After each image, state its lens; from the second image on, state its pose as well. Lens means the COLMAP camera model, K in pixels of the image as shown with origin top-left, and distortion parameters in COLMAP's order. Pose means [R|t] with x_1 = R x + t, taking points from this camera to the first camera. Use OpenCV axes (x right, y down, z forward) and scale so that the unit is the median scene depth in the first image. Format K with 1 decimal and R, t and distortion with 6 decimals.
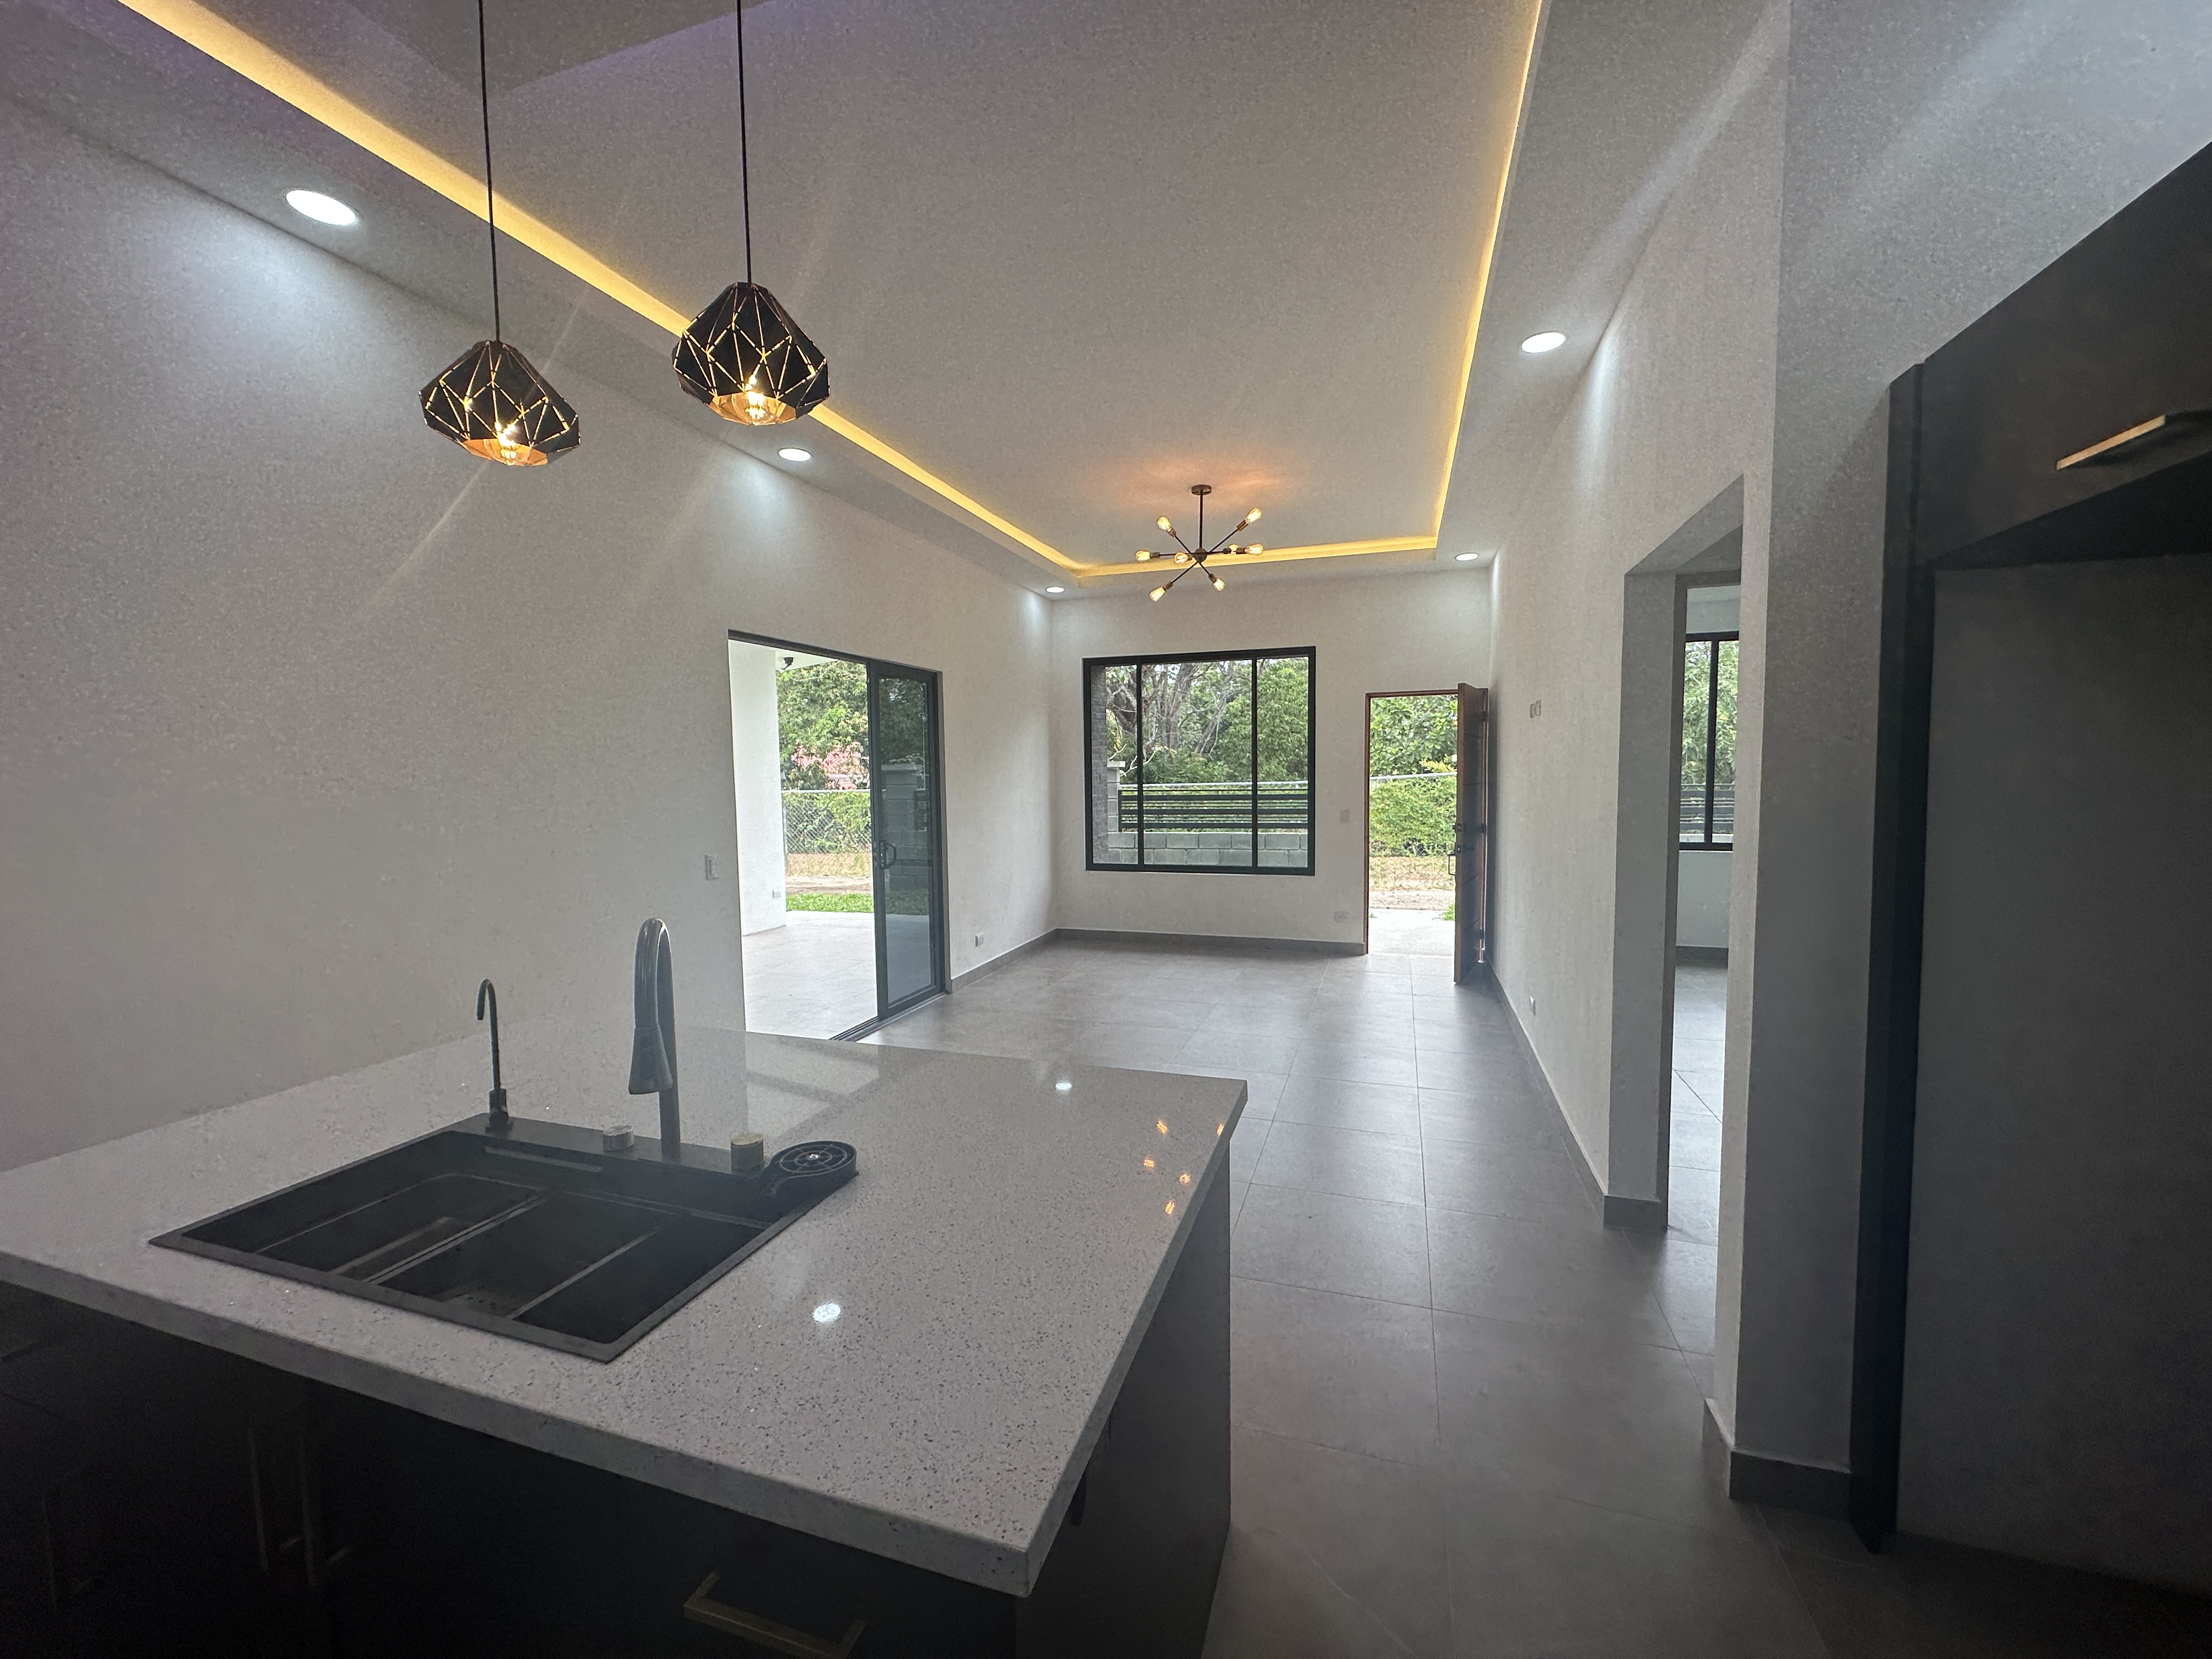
lens RADIAL K [[879.9, 0, 1099.3], [0, 879.9, 835.0], [0, 0, 1]] dist [-0.002210, -0.000474]
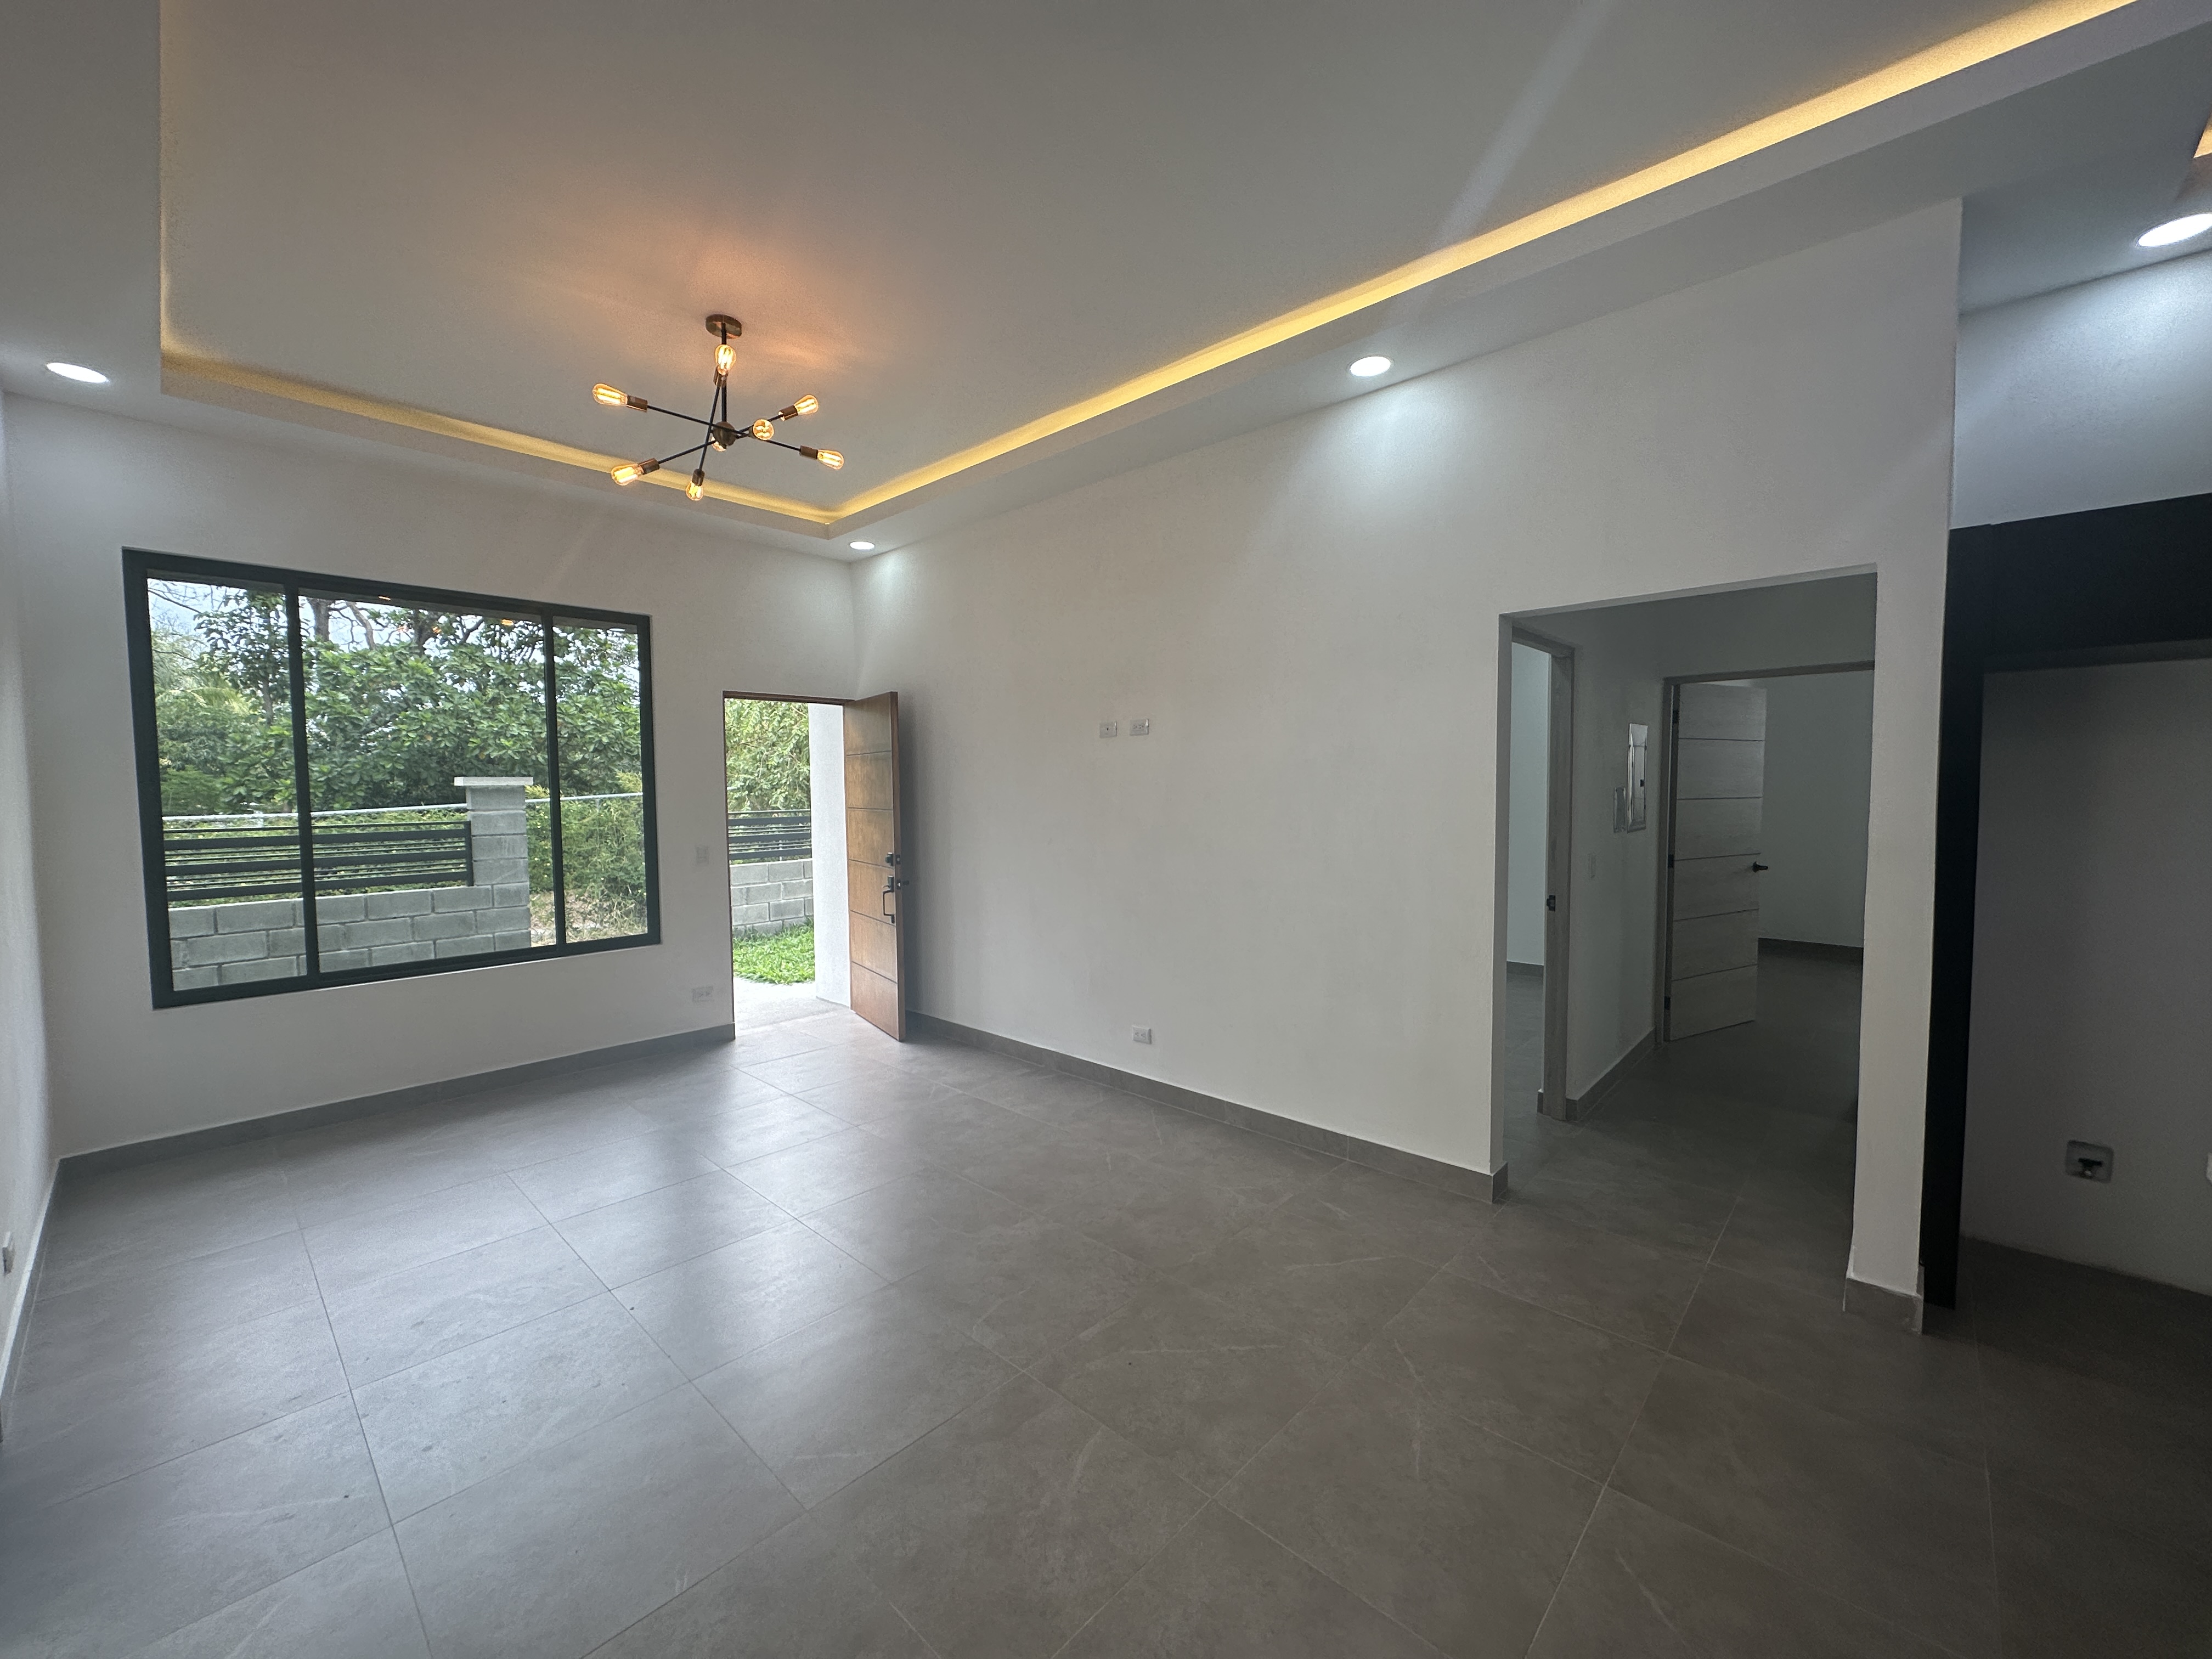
lens RADIAL K [[879.9, 0, 1099.3], [0, 879.9, 835.0], [0, 0, 1]] dist [-0.002210, -0.000474]
pose [[0.414882, -0.034103, 0.909236, -0.151191], [0.066627, 0.997753, 0.007022, -0.013537], [-0.907432, 0.057666, 0.416222, 0.238669]]
